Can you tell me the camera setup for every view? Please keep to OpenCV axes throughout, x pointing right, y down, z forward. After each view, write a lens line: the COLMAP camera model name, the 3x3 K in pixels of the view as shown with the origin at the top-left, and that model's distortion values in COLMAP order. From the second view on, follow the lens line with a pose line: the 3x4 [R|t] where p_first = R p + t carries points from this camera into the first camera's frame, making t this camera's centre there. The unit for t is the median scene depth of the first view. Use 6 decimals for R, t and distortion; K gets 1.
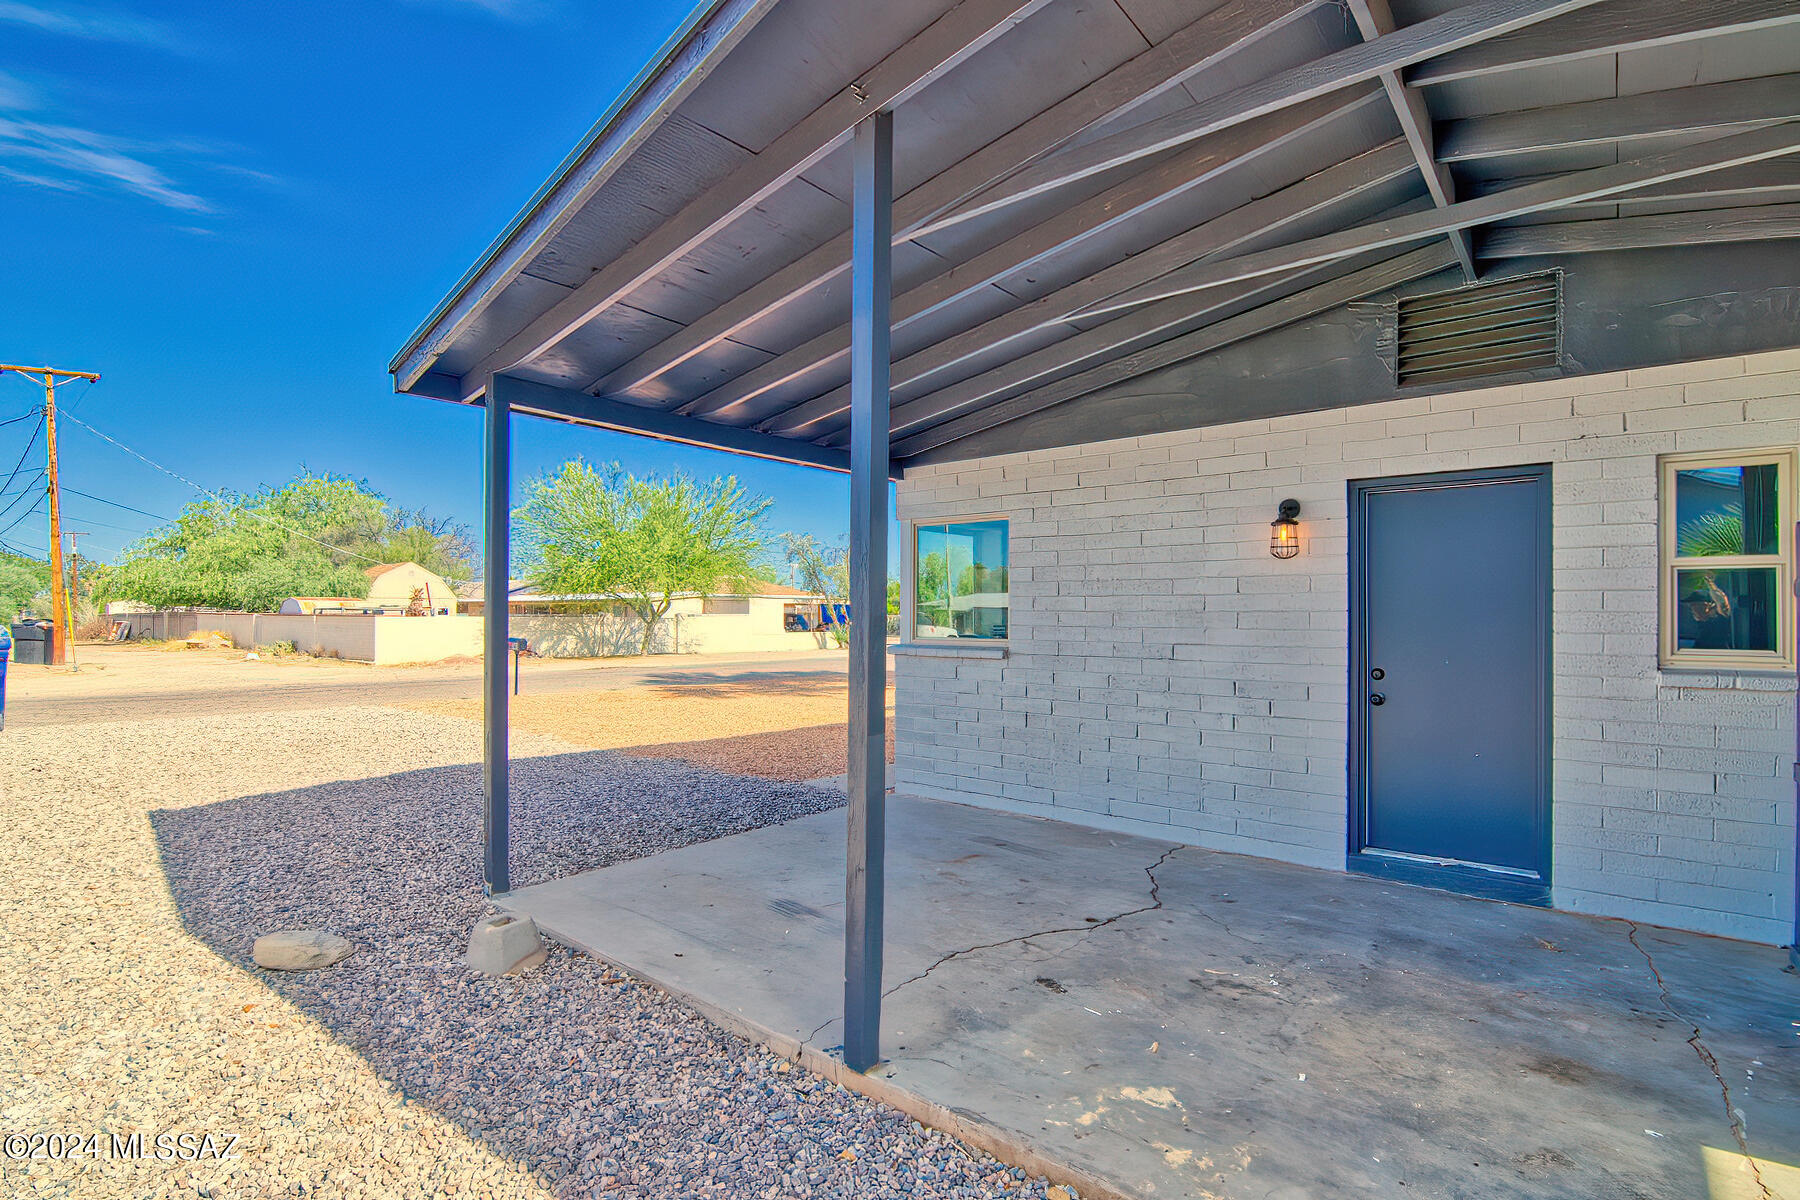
lens RADIAL K [[867.2, 0, 900.4], [0, 867.2, 605.2], [0, 0, 1]] dist [-0.009923, -0.008558]
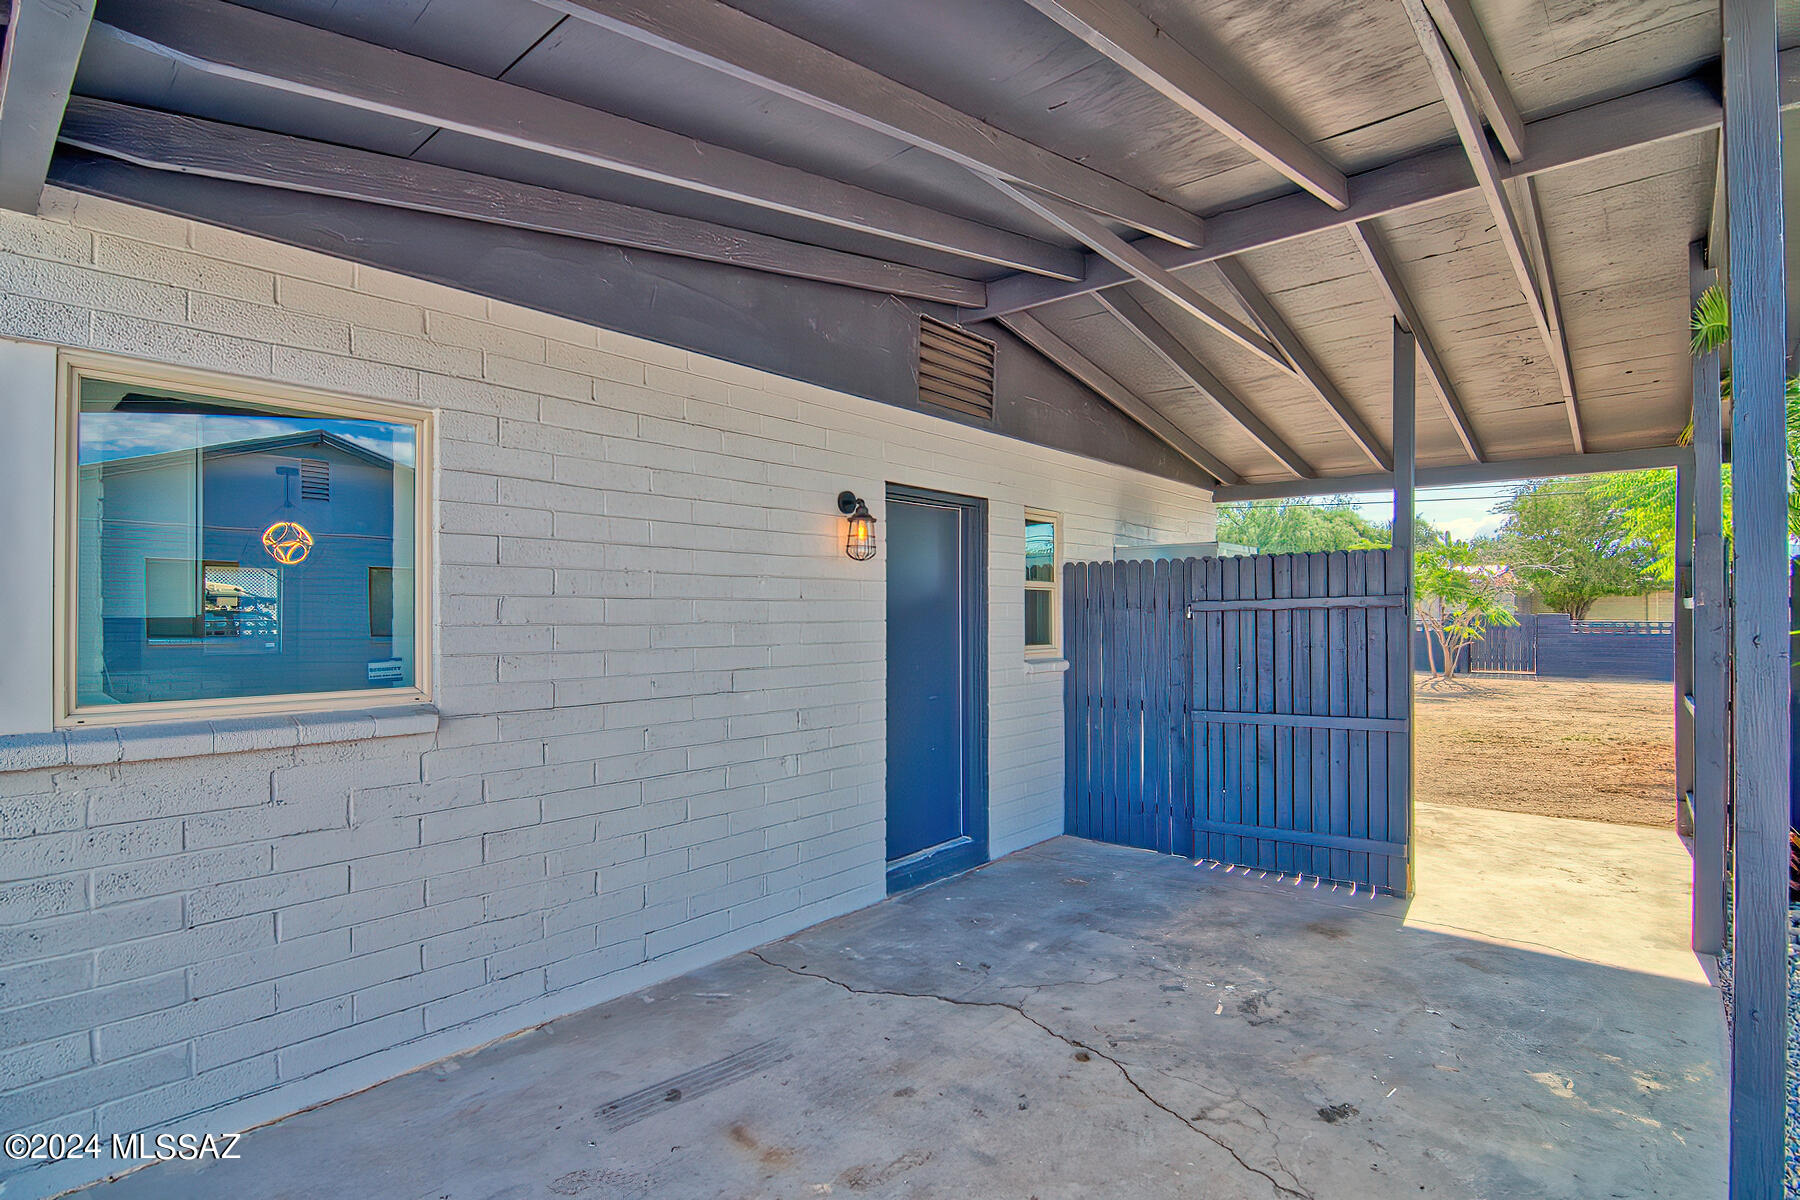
lens RADIAL K [[867.2, 0, 888.9], [0, 867.2, 610.0], [0, 0, 1]] dist [-0.009923, -0.008558]
pose [[0.028133, -0.000123, 0.999604, -0.344996], [-0.008994, 0.999959, 0.000377, -0.004079], [-0.999564, -0.009001, 0.028130, 0.788825]]
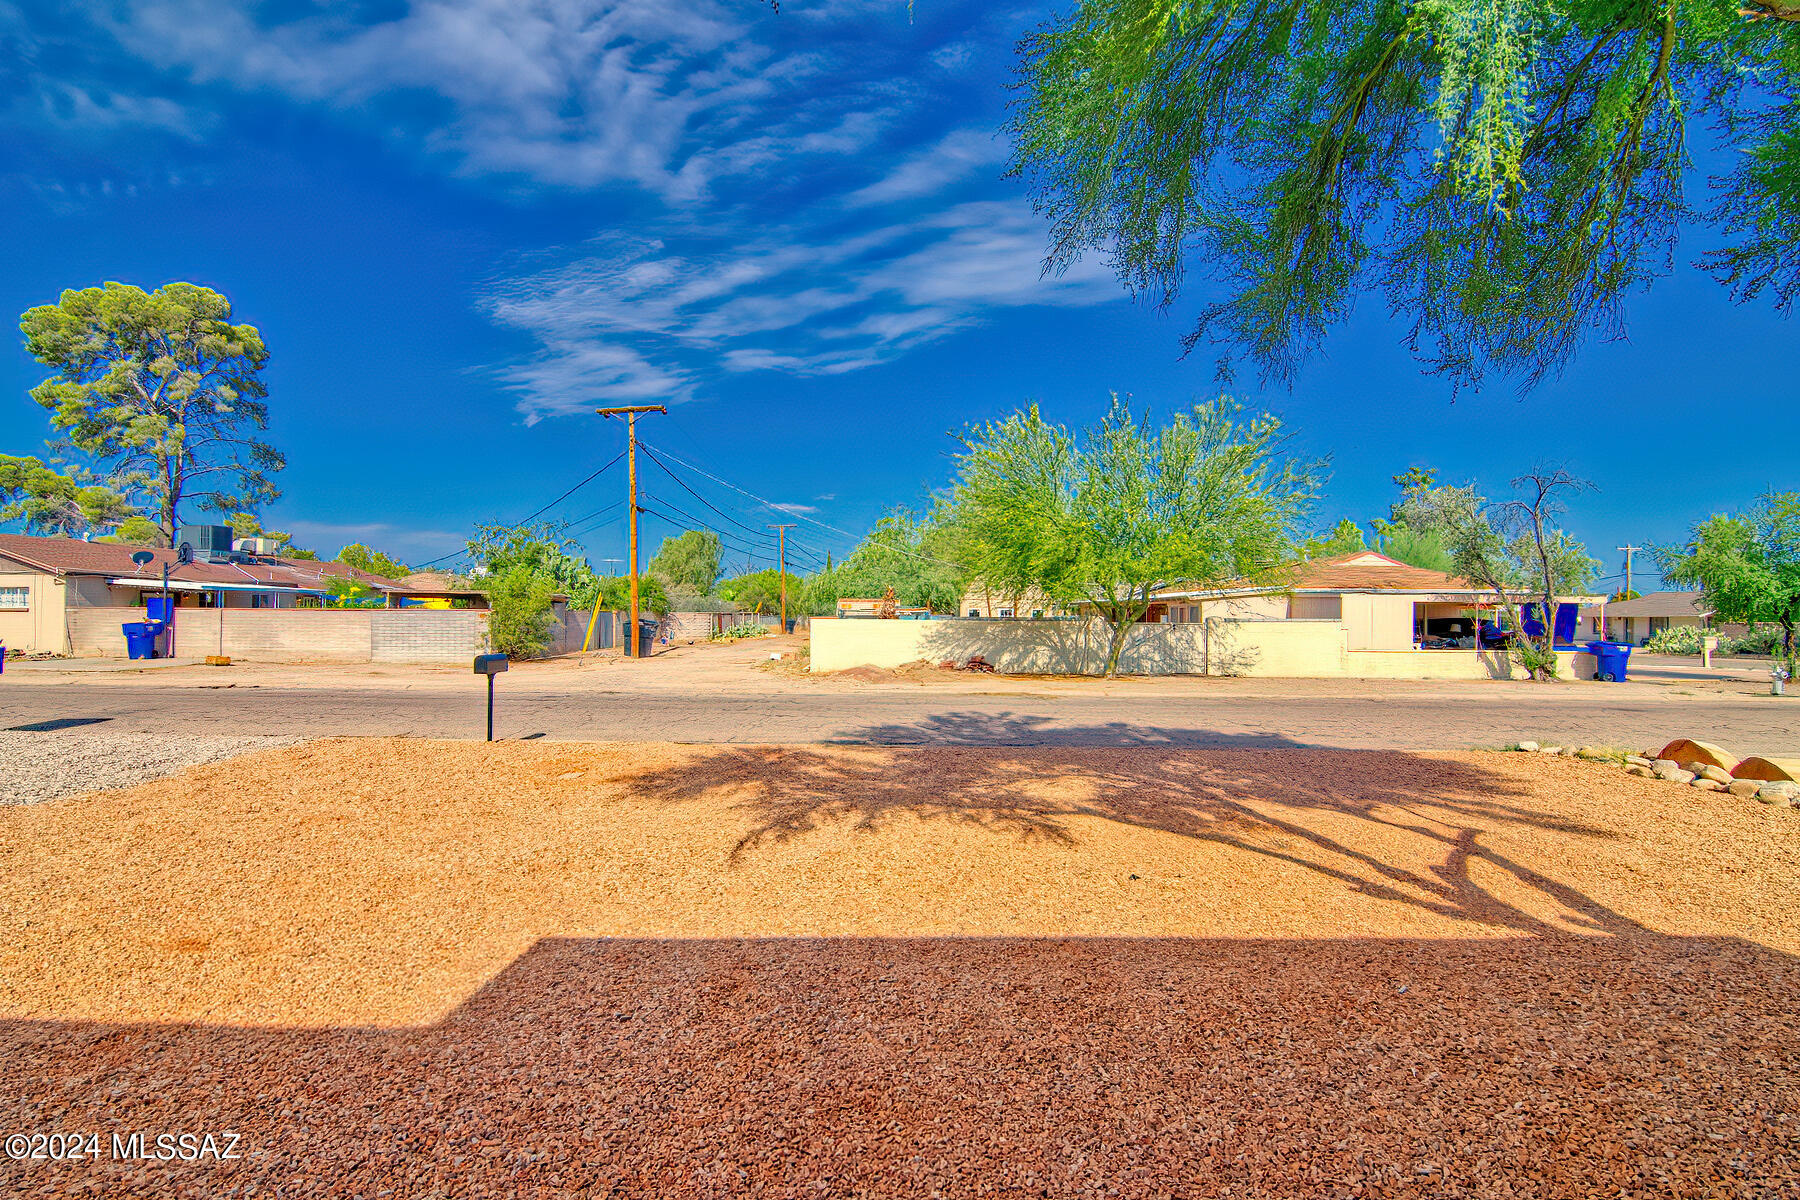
lens RADIAL K [[867.2, 0, 901.6], [0, 867.2, 596.8], [0, 0, 1]] dist [-0.009923, -0.008558]
pose [[0.647494, -0.013210, -0.761956, 0.616115], [0.003523, 0.999891, -0.014341, 0.010312], [0.762063, 0.006602, 0.647470, 2.080903]]
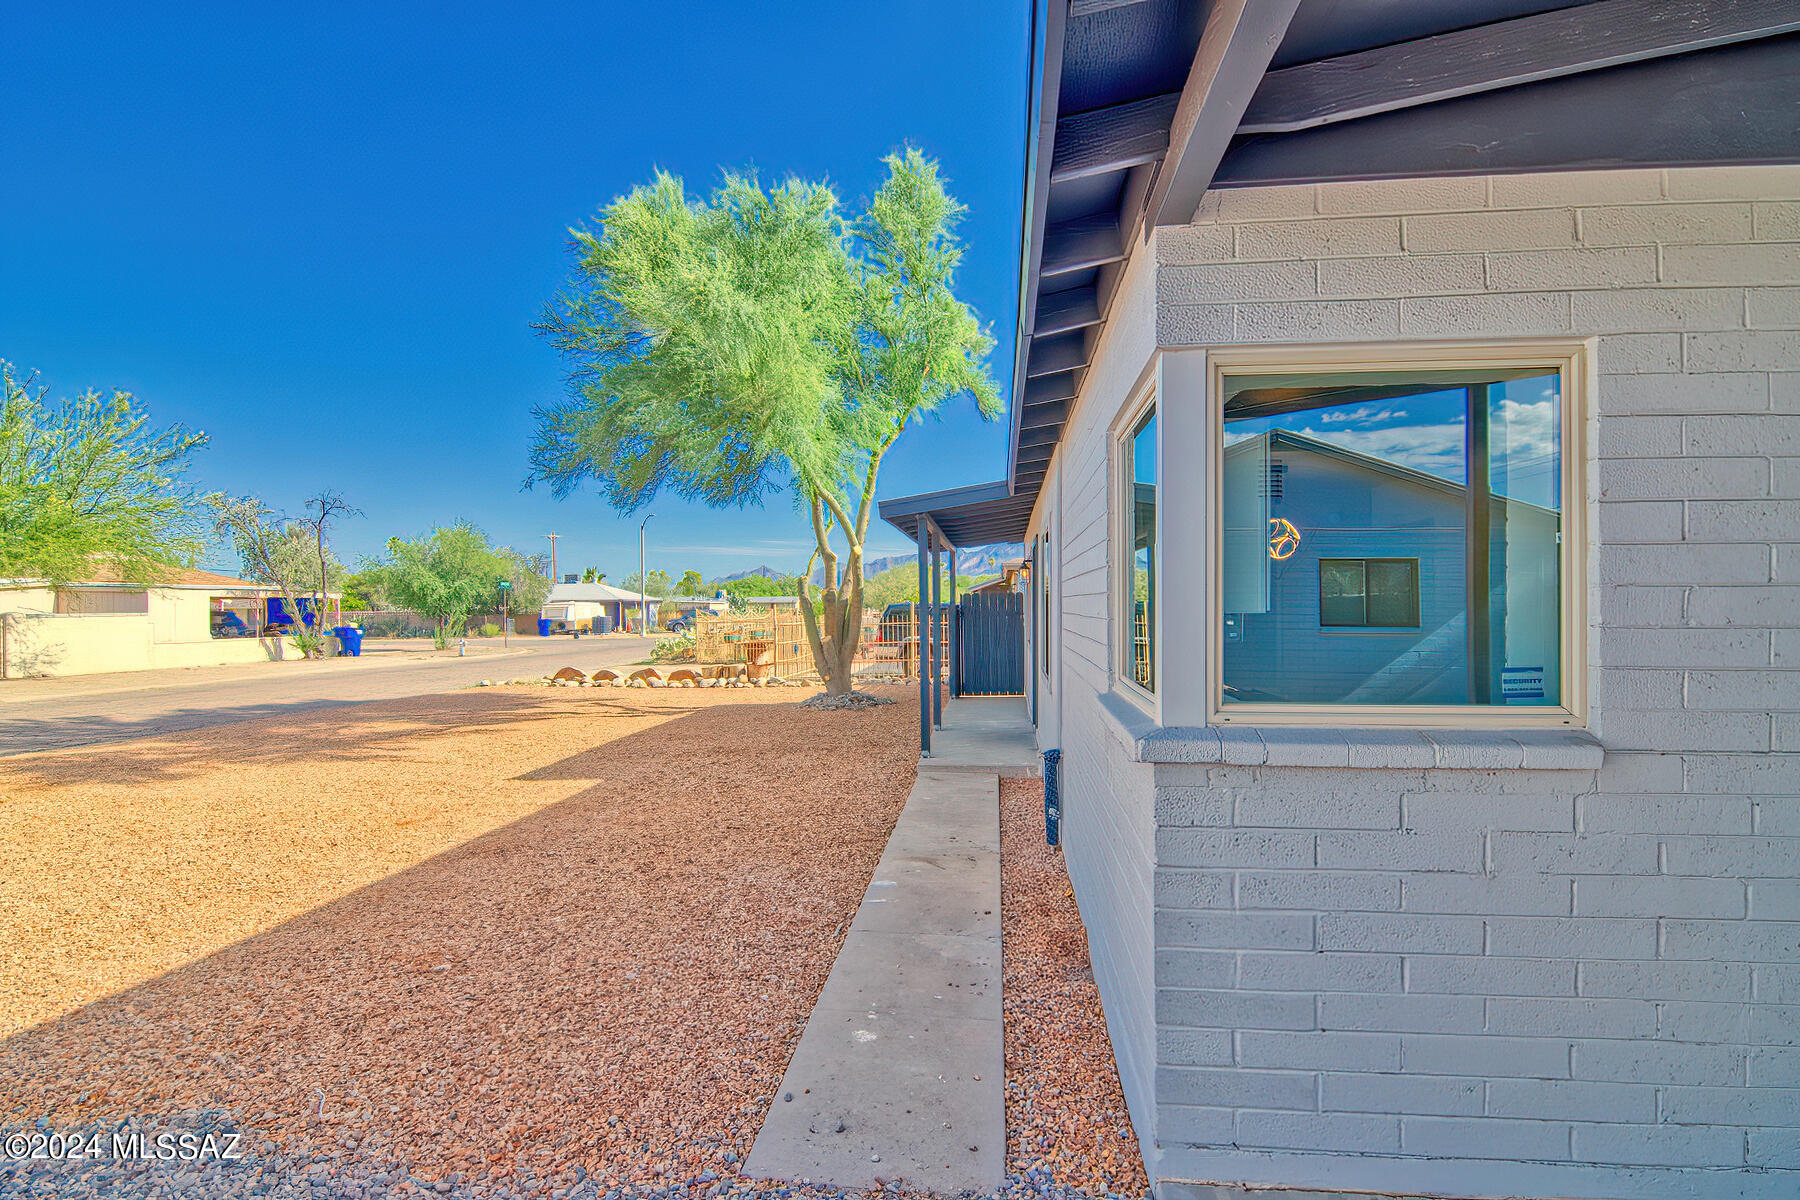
lens RADIAL K [[867.2, 0, 887.9], [0, 867.2, 609.5], [0, 0, 1]] dist [-0.009923, -0.008558]
pose [[0.842636, -0.008000, 0.538424, -0.311682], [0.000693, 0.999905, 0.013772, -0.005419], [-0.538483, -0.011232, 0.842561, 0.911781]]
